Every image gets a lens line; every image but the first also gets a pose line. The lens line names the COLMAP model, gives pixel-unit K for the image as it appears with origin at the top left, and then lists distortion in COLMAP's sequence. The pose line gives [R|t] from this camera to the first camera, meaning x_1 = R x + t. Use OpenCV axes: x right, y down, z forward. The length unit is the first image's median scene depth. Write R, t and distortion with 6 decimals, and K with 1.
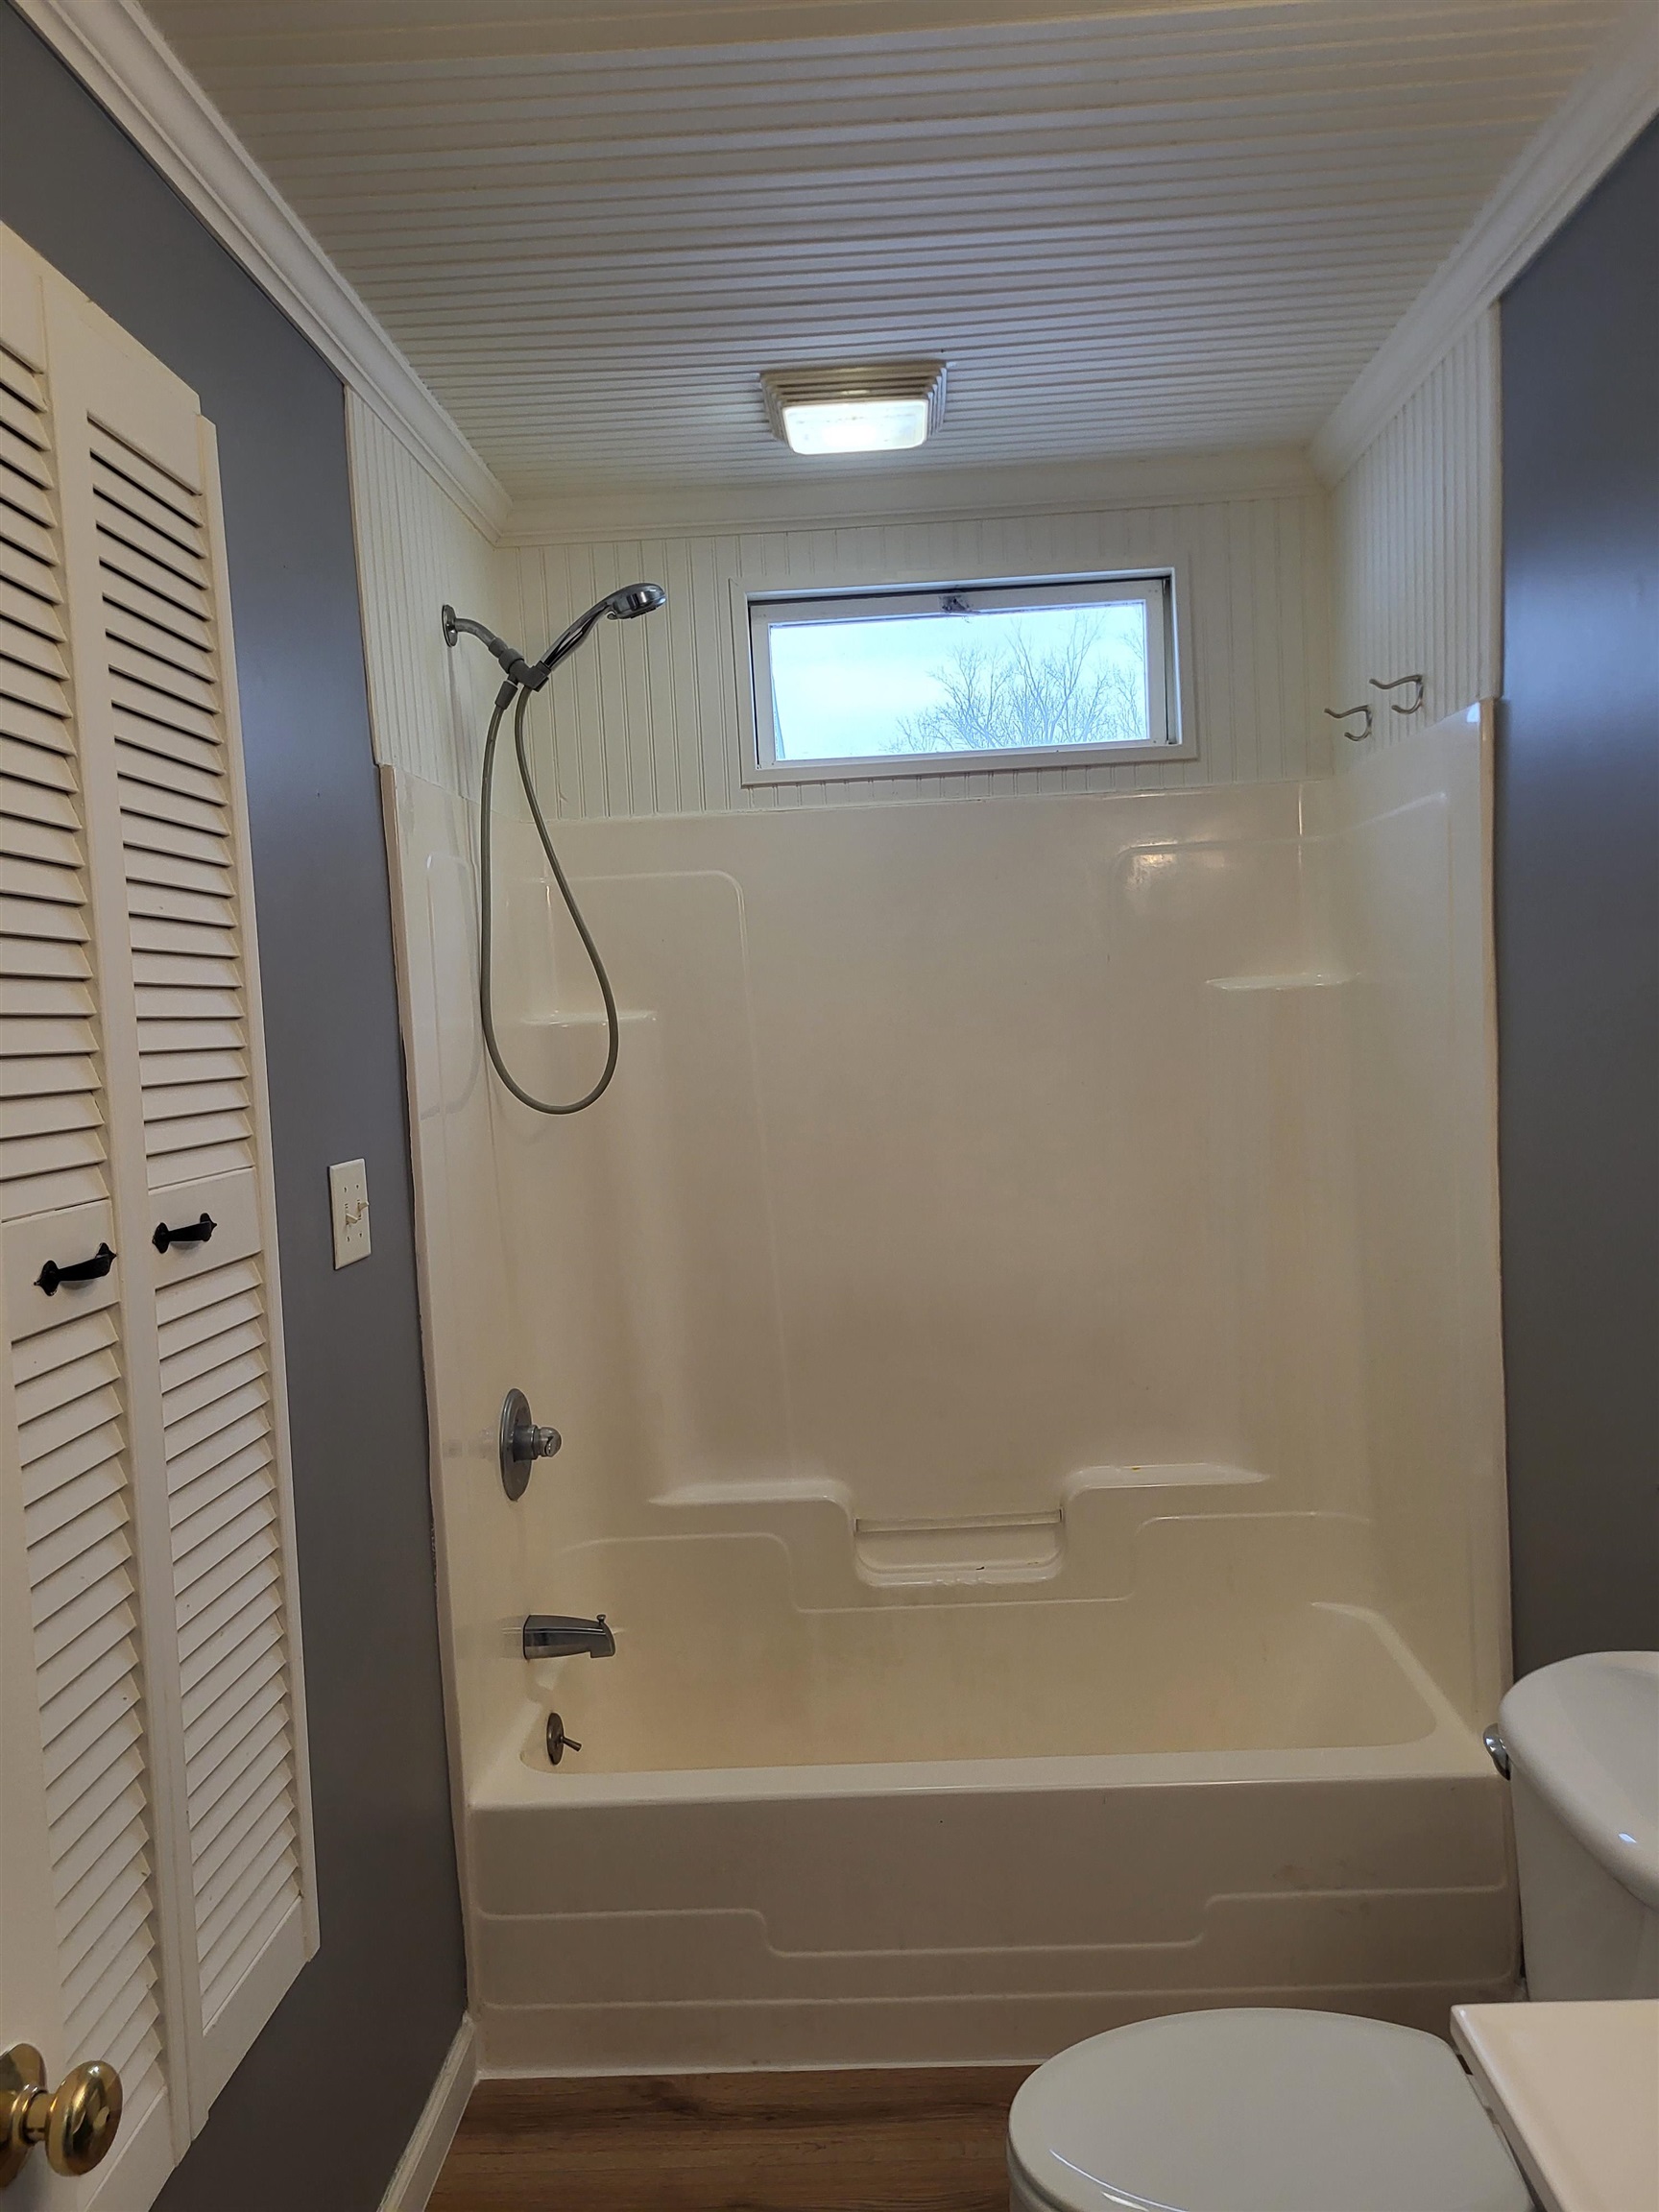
lens RADIAL K [[1698.8, 0, 829.5], [0, 1698.8, 1106.0], [0, 0, 1]] dist [0.043940, -0.045875]
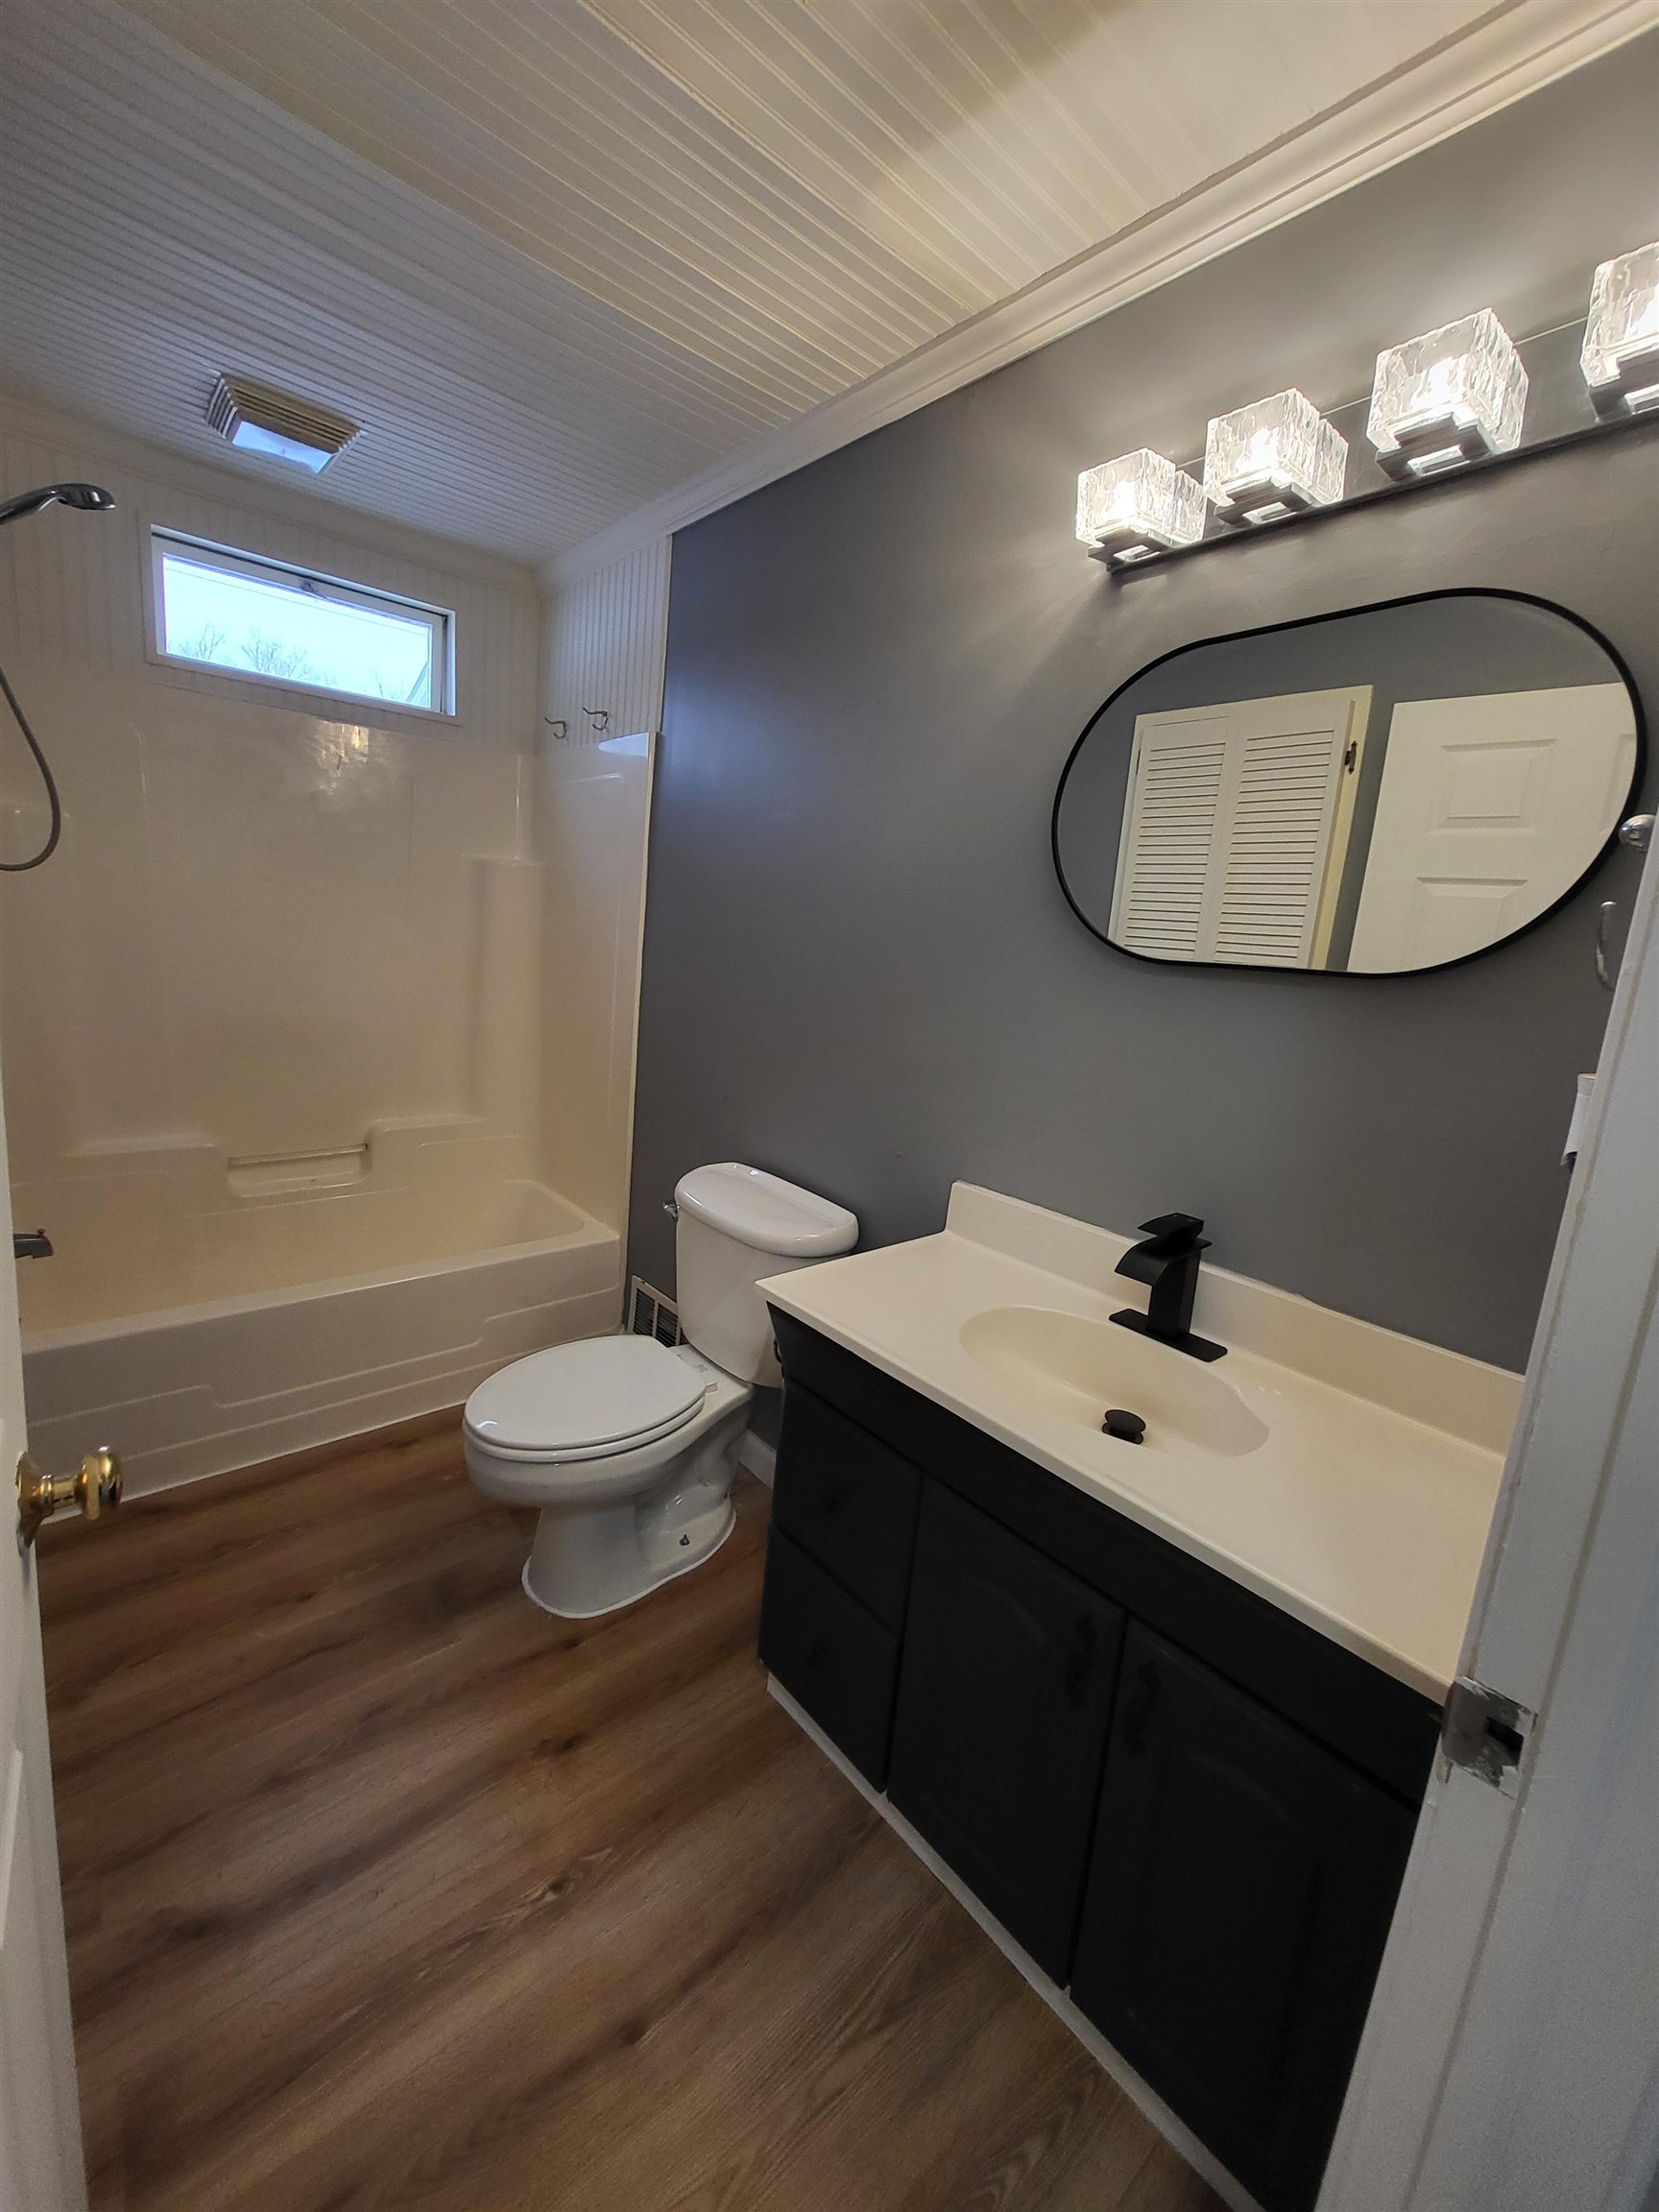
lens RADIAL K [[876.9, 0, 819.7], [0, 876.9, 1067.7], [0, 0, 1]] dist [0.000475, -0.000067]
pose [[0.723169, -0.003288, 0.690664, -0.162320], [-0.079927, 0.992872, 0.088416, 0.044149], [-0.686031, -0.119142, 0.717751, 0.036881]]
